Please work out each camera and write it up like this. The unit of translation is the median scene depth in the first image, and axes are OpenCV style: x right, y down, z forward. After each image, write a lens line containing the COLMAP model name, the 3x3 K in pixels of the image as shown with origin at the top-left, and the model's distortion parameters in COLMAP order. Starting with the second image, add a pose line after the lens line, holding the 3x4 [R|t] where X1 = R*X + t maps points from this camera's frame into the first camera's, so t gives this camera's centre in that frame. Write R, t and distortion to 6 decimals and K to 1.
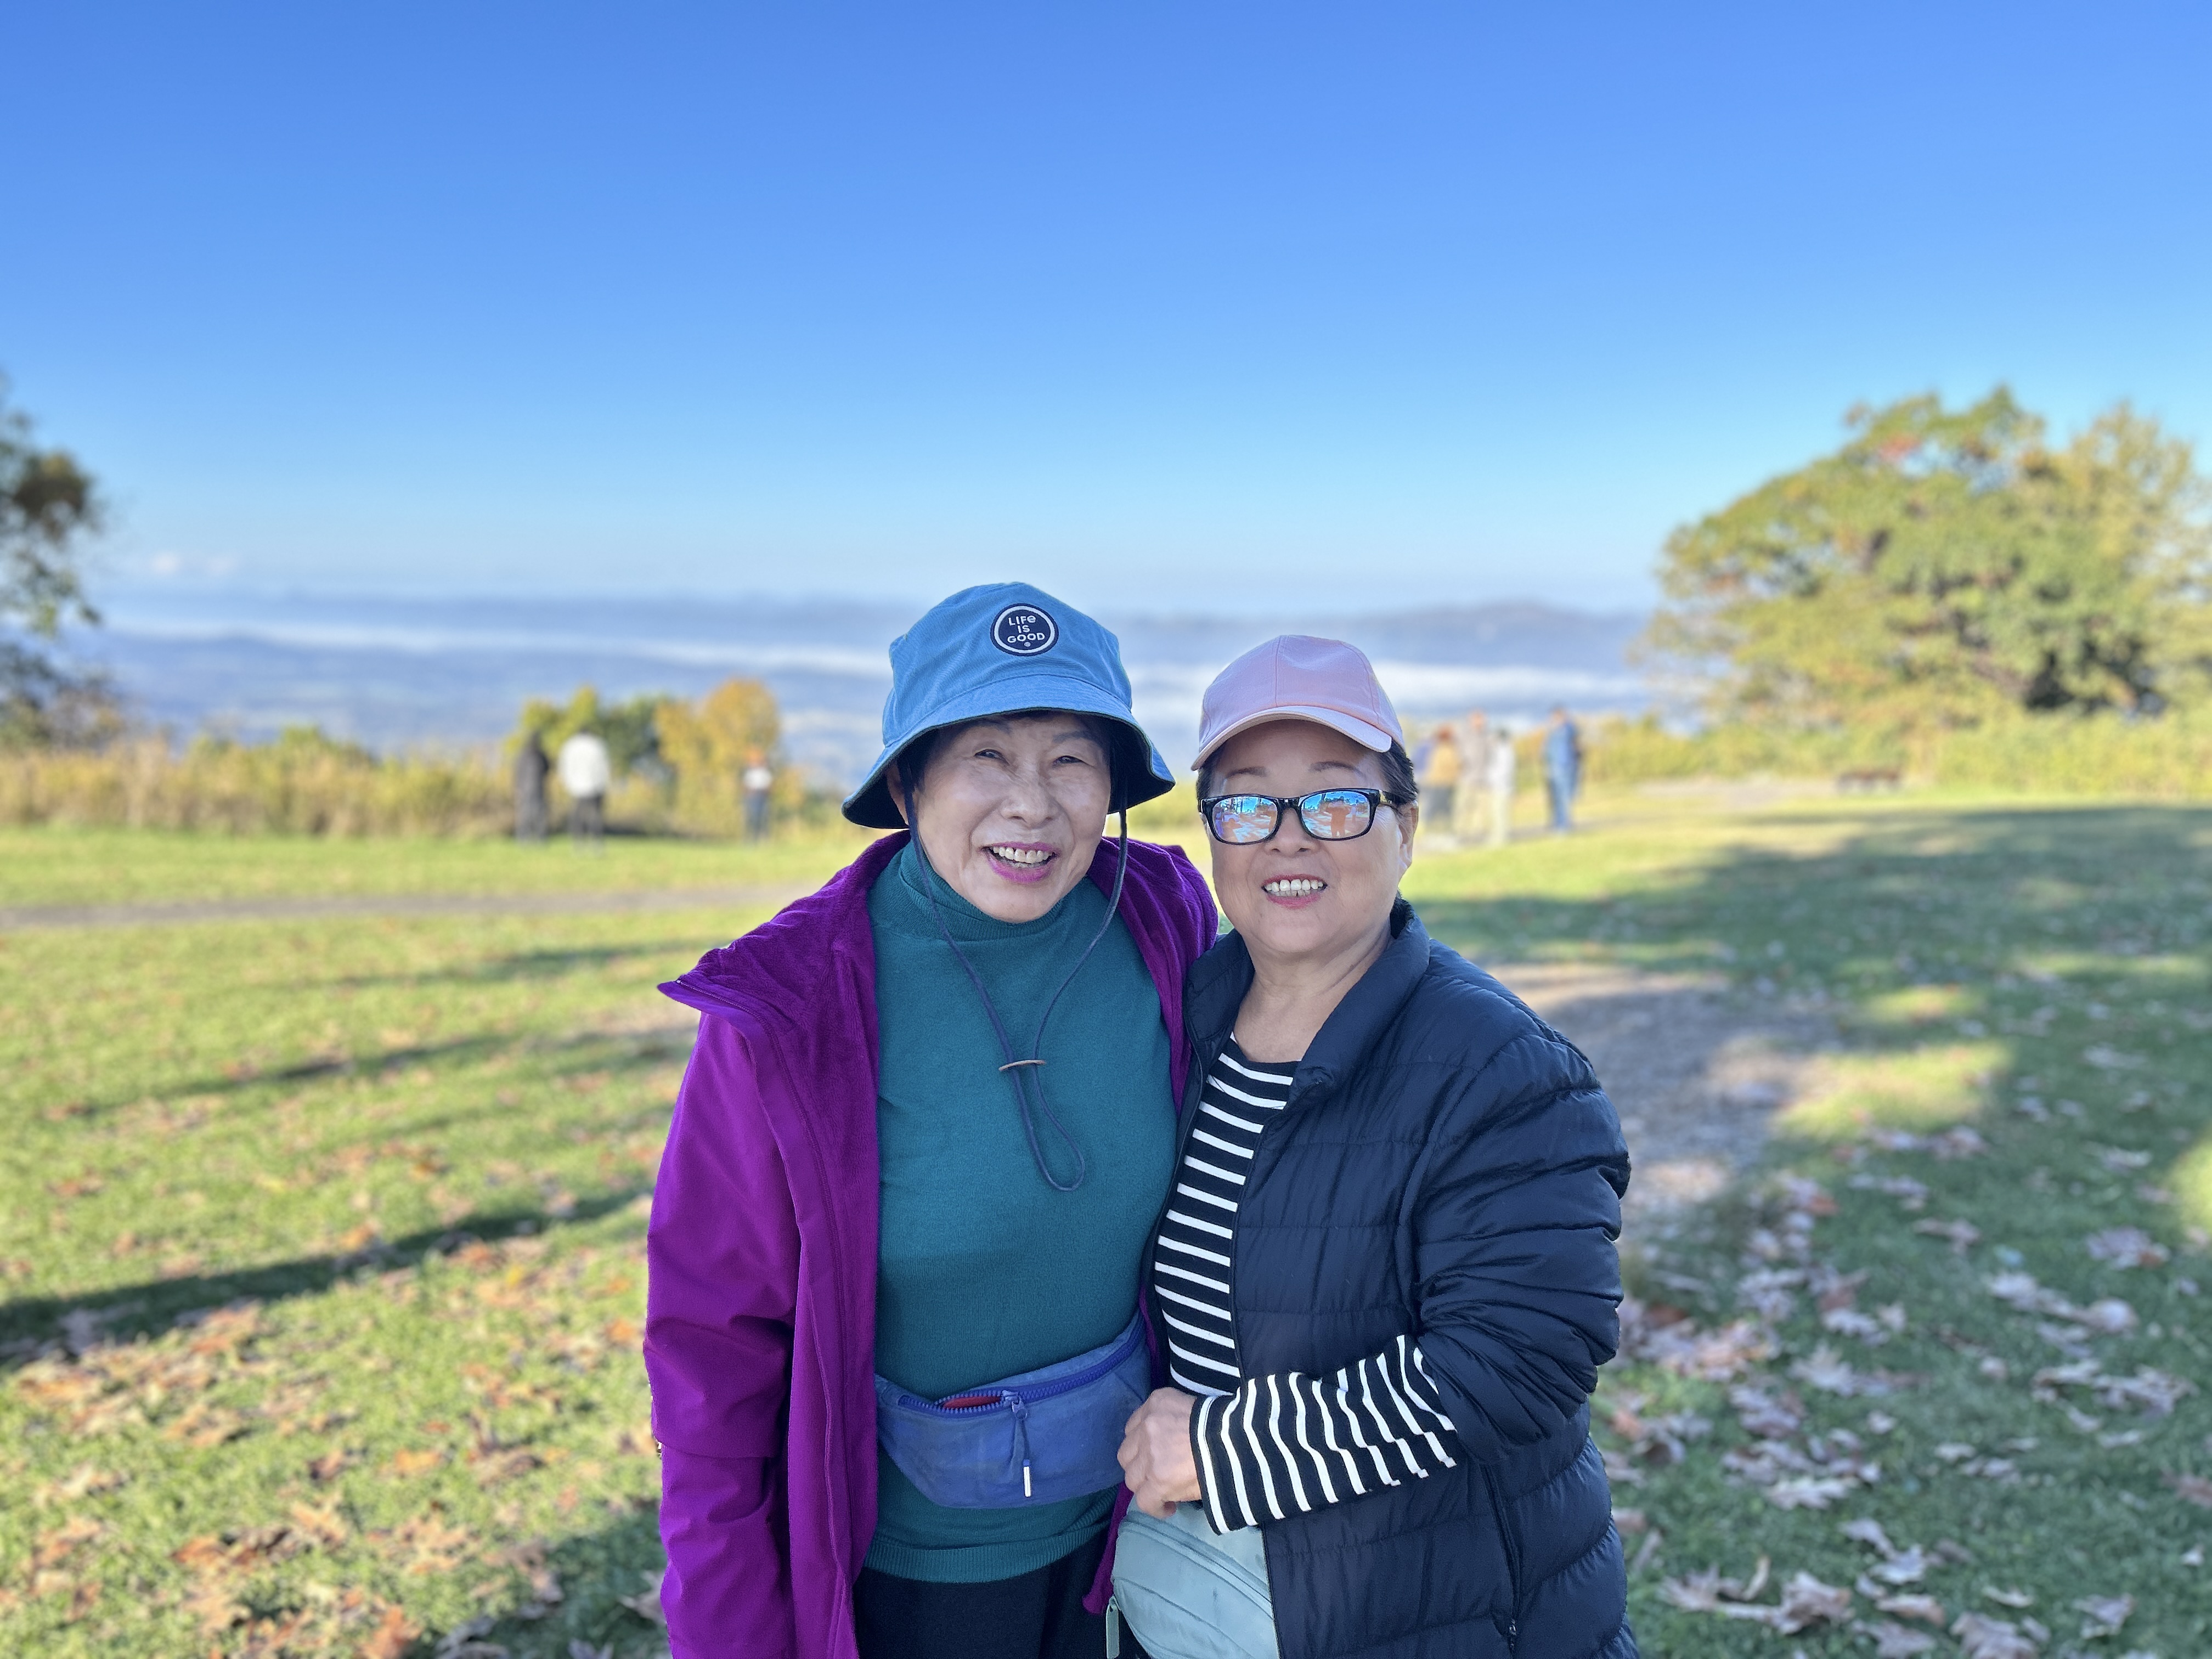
lens RADIAL K [[1682.5, 0, 1104.5], [0, 1682.5, 829.9], [0, 0, 1]] dist [0.051297, -0.049263]
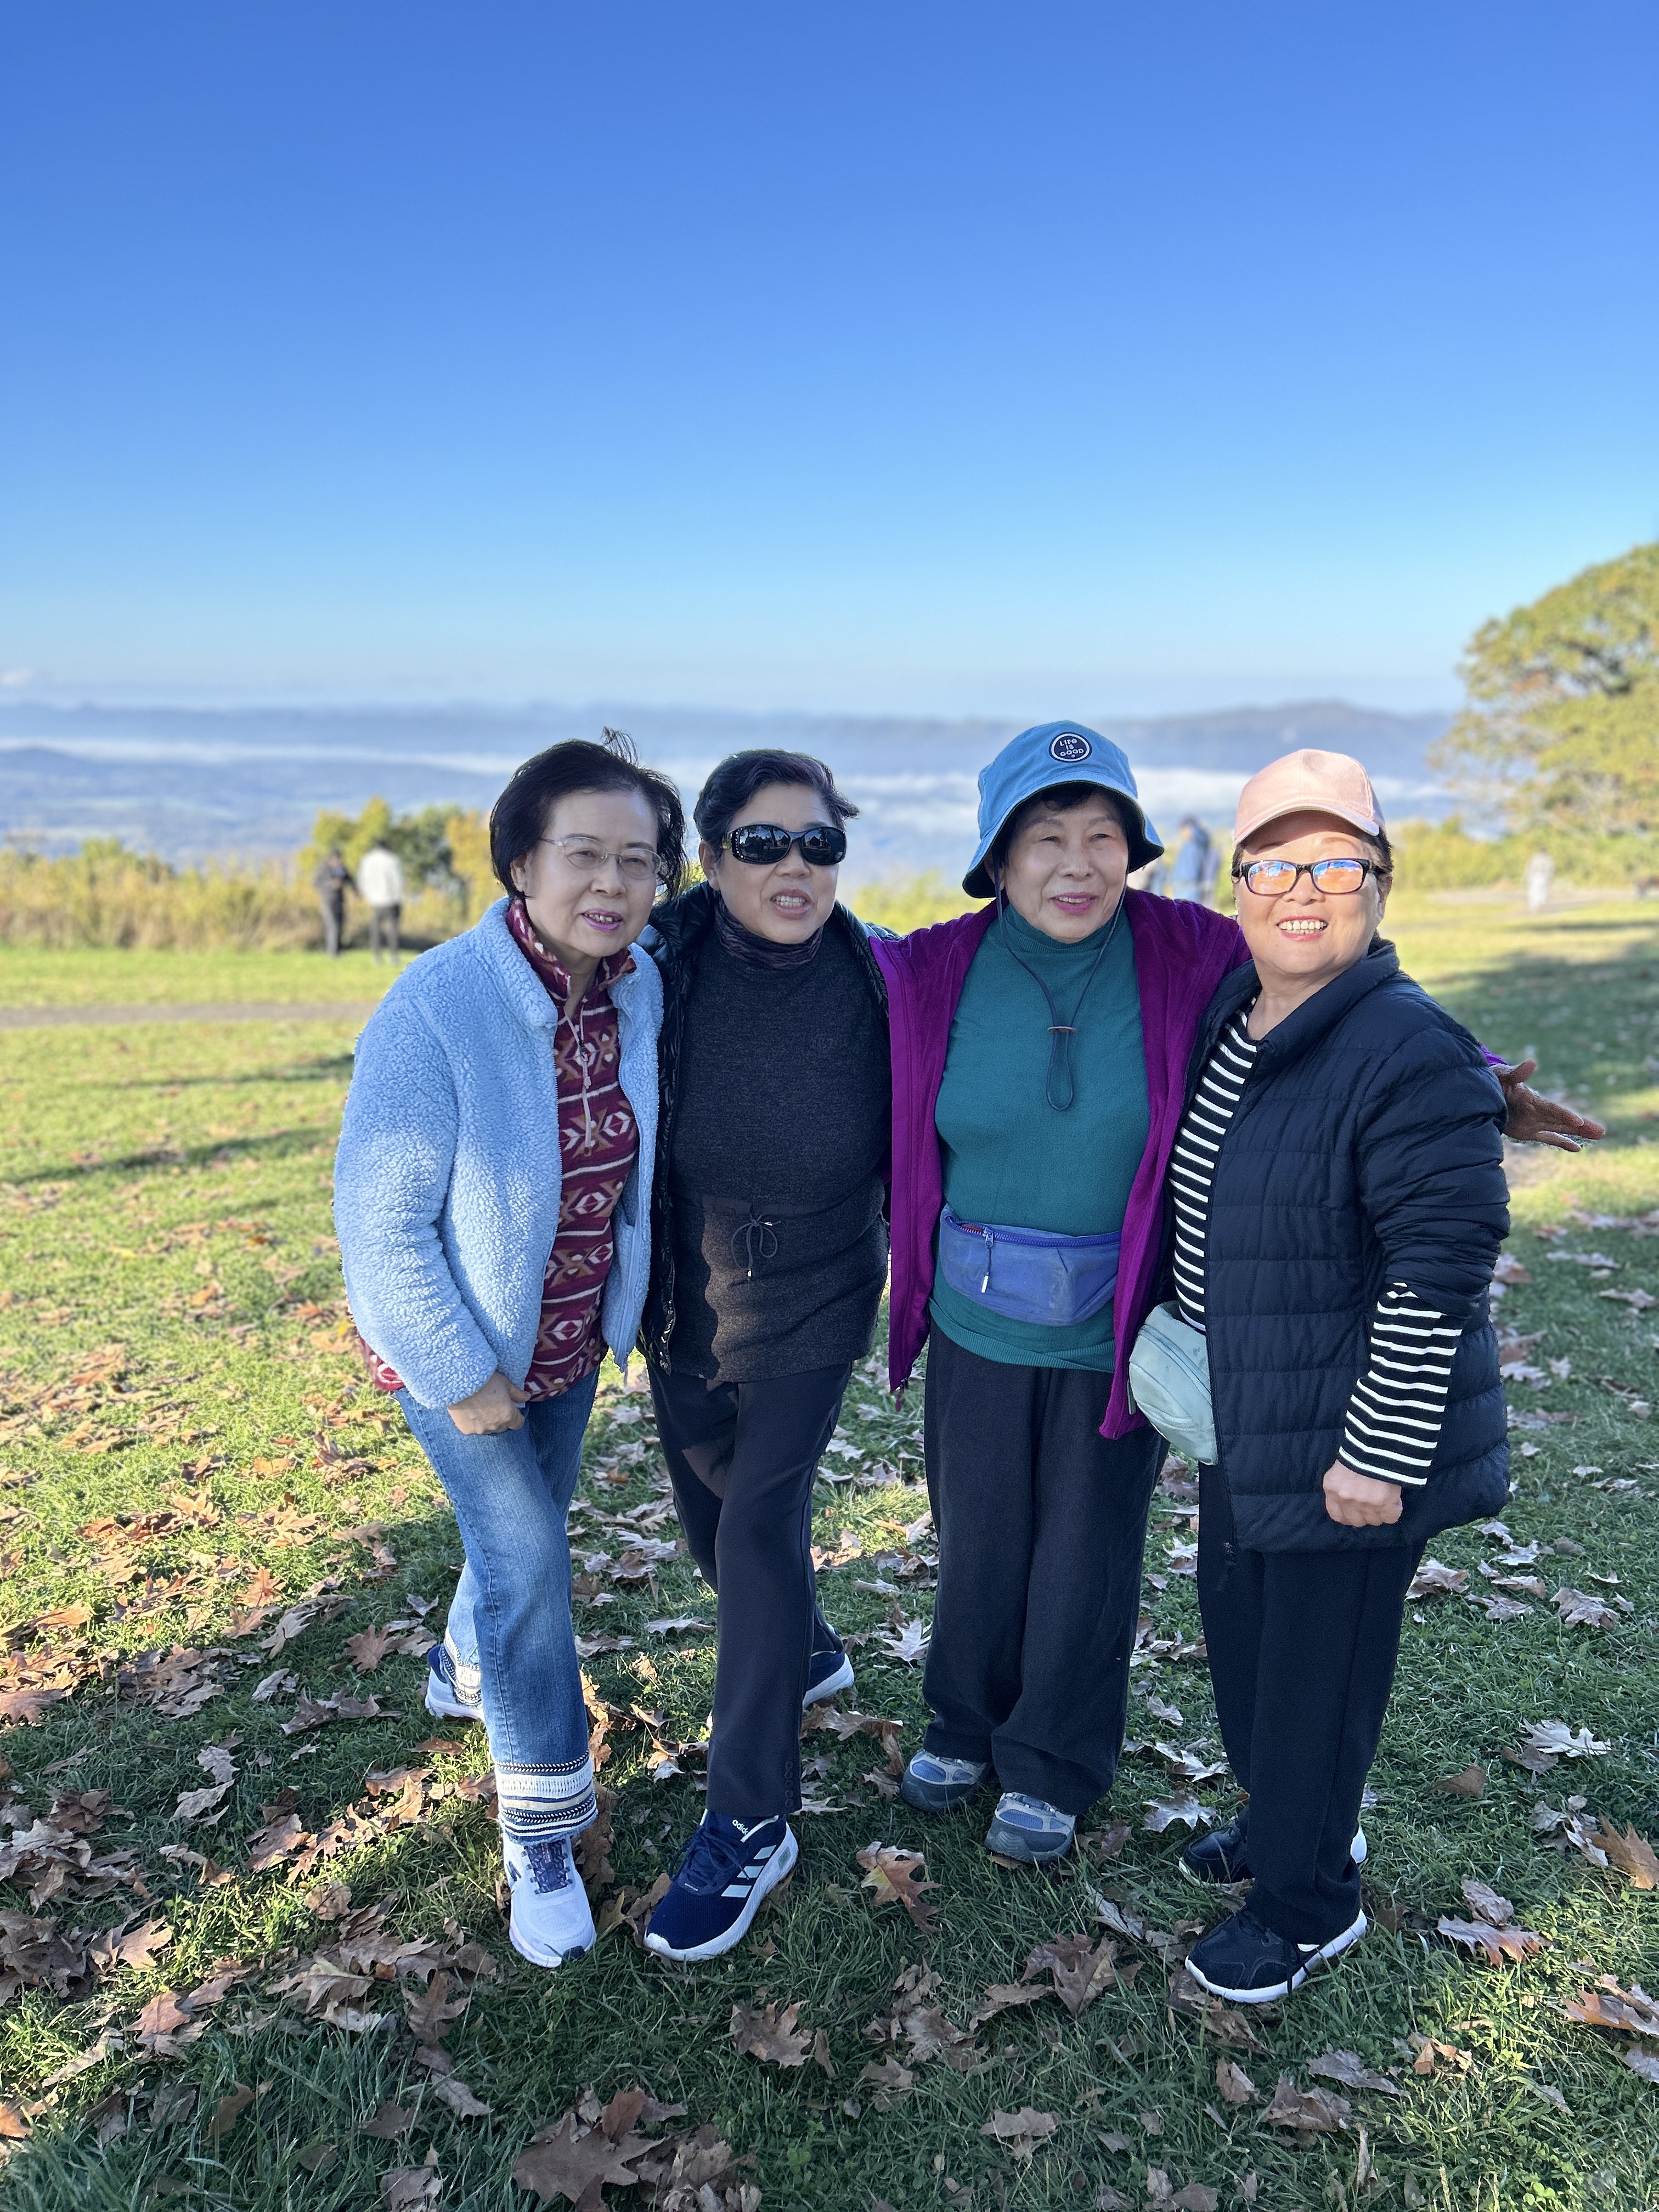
lens RADIAL K [[1682.5, 0, 823.7], [0, 1682.5, 1097.9], [0, 0, 1]] dist [0.051297, -0.049263]
pose [[0.999109, 0.000551, -0.042190, 0.005474], [0.003354, 0.995714, 0.092420, 0.001033], [0.042060, -0.092479, 0.994826, -0.024004]]
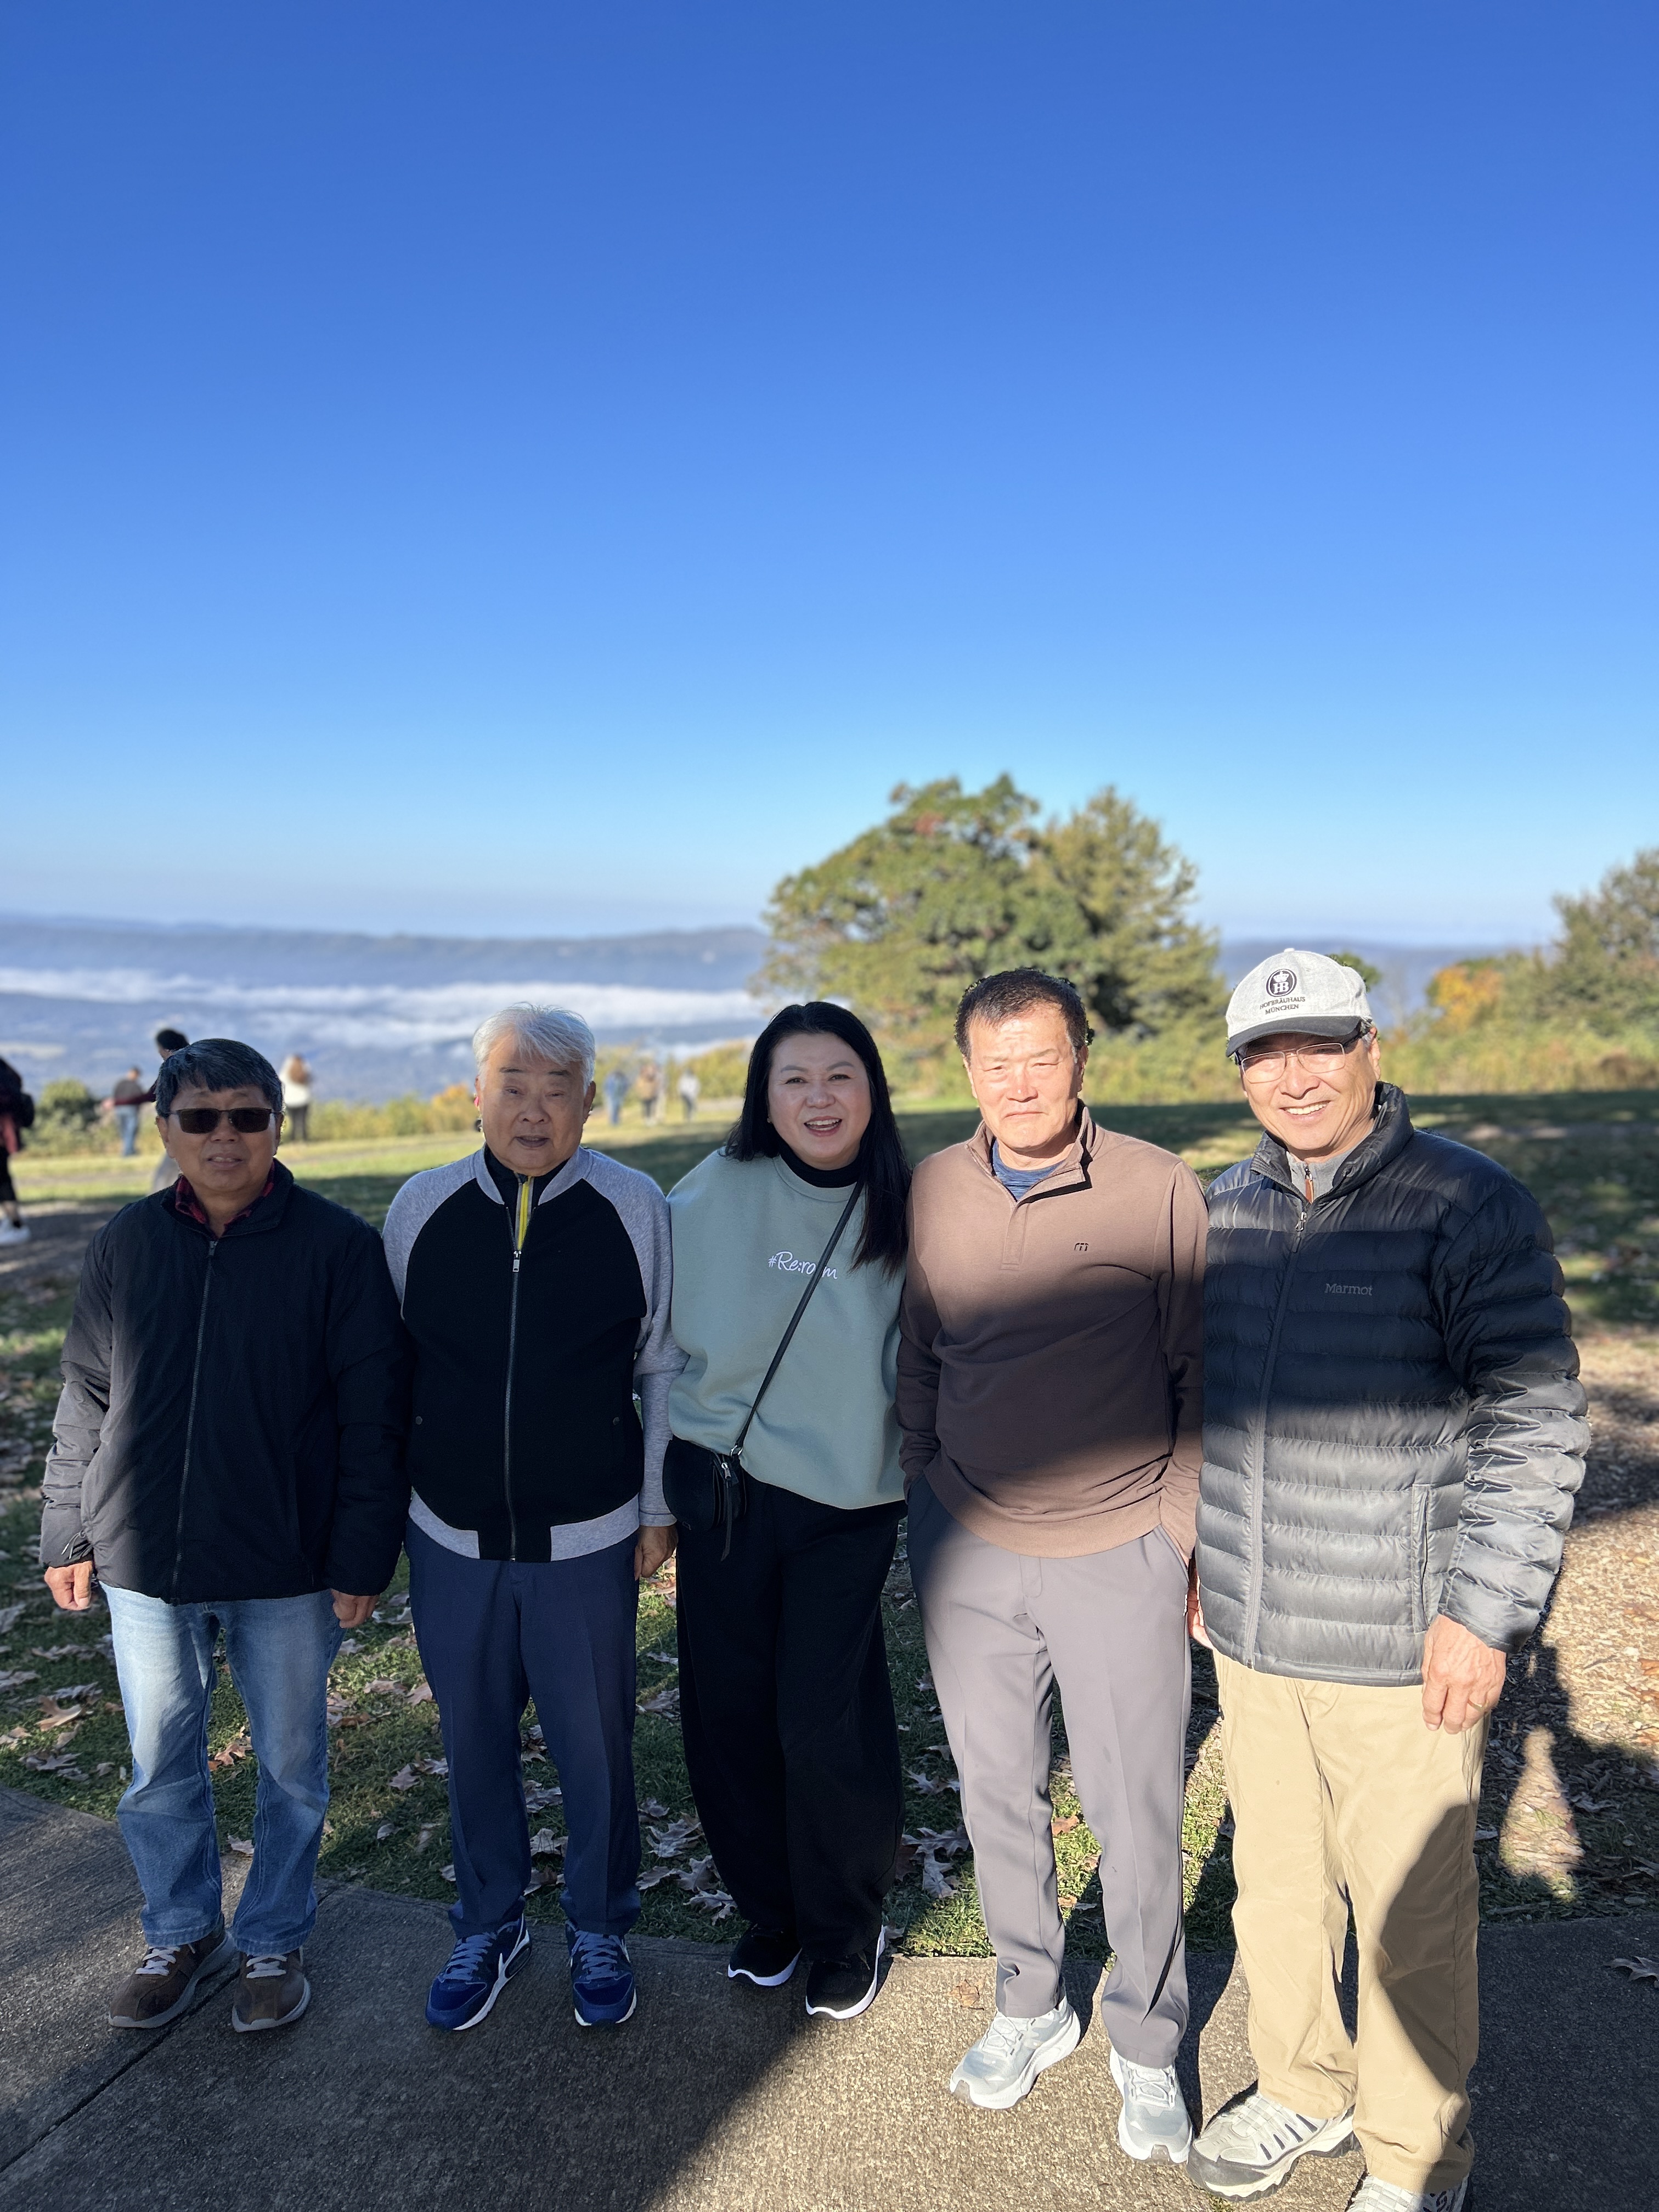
lens RADIAL K [[1682.5, 0, 849.2], [0, 1682.5, 1164.3], [0, 0, 1]] dist [0.051297, -0.049263]
pose [[0.955688, -0.032335, 0.292600, 0.159835], [0.030021, 0.999472, 0.012397, 0.017160], [-0.292847, -0.003063, 0.956154, -0.503463]]
